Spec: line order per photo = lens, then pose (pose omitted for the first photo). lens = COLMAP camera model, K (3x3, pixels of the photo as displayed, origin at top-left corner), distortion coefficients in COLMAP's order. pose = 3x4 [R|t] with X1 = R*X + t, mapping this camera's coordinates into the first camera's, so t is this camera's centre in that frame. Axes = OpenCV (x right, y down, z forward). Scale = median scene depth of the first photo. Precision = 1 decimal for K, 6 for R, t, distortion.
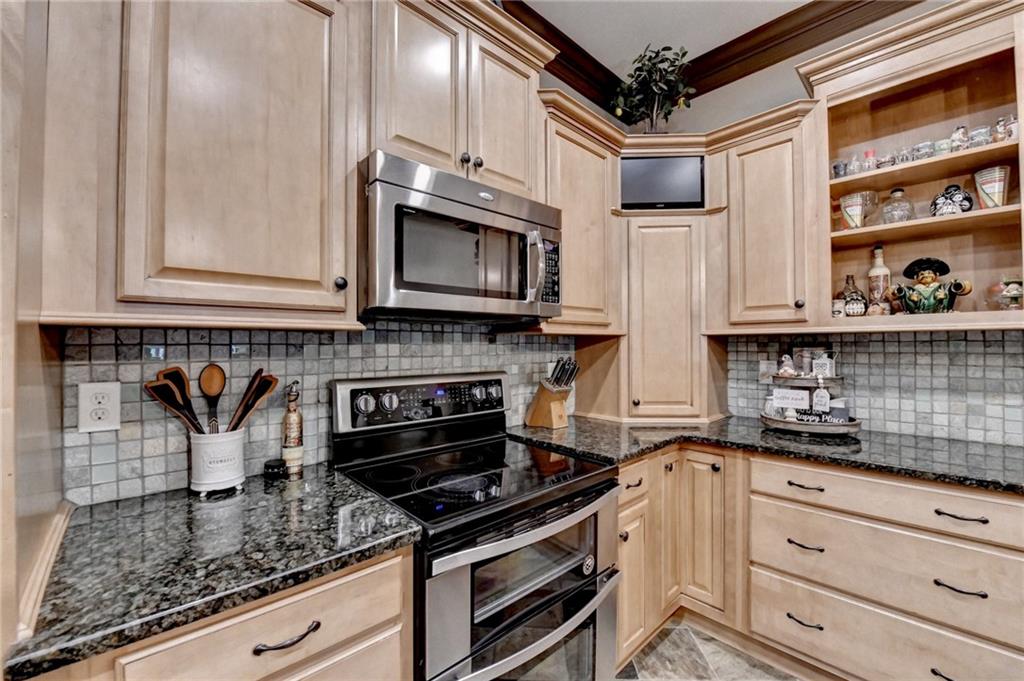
lens RADIAL K [[414.7, 0, 507.4], [0, 414.7, 340.6], [0, 0, 1]] dist [-0.000753, -0.000037]
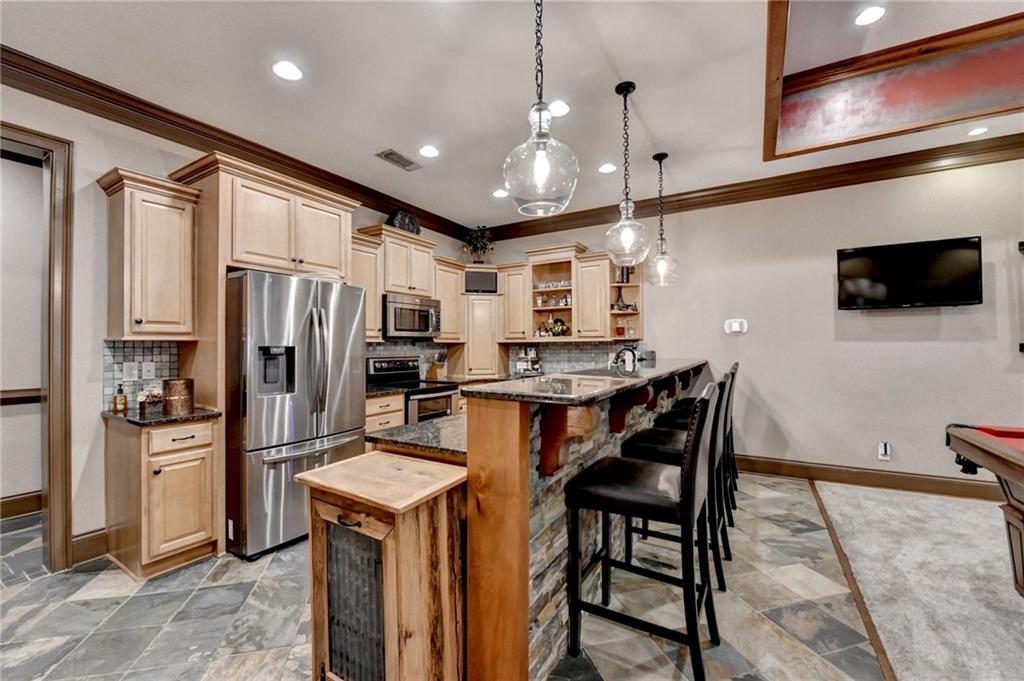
lens RADIAL K [[414.7, 0, 502.9], [0, 414.7, 343.5], [0, 0, 1]] dist [-0.000753, -0.000037]
pose [[0.963464, -0.000381, 0.267837, -0.205803], [0.000968, 0.999997, -0.002059, -0.003803], [-0.267836, 0.002243, 0.963462, -1.728890]]
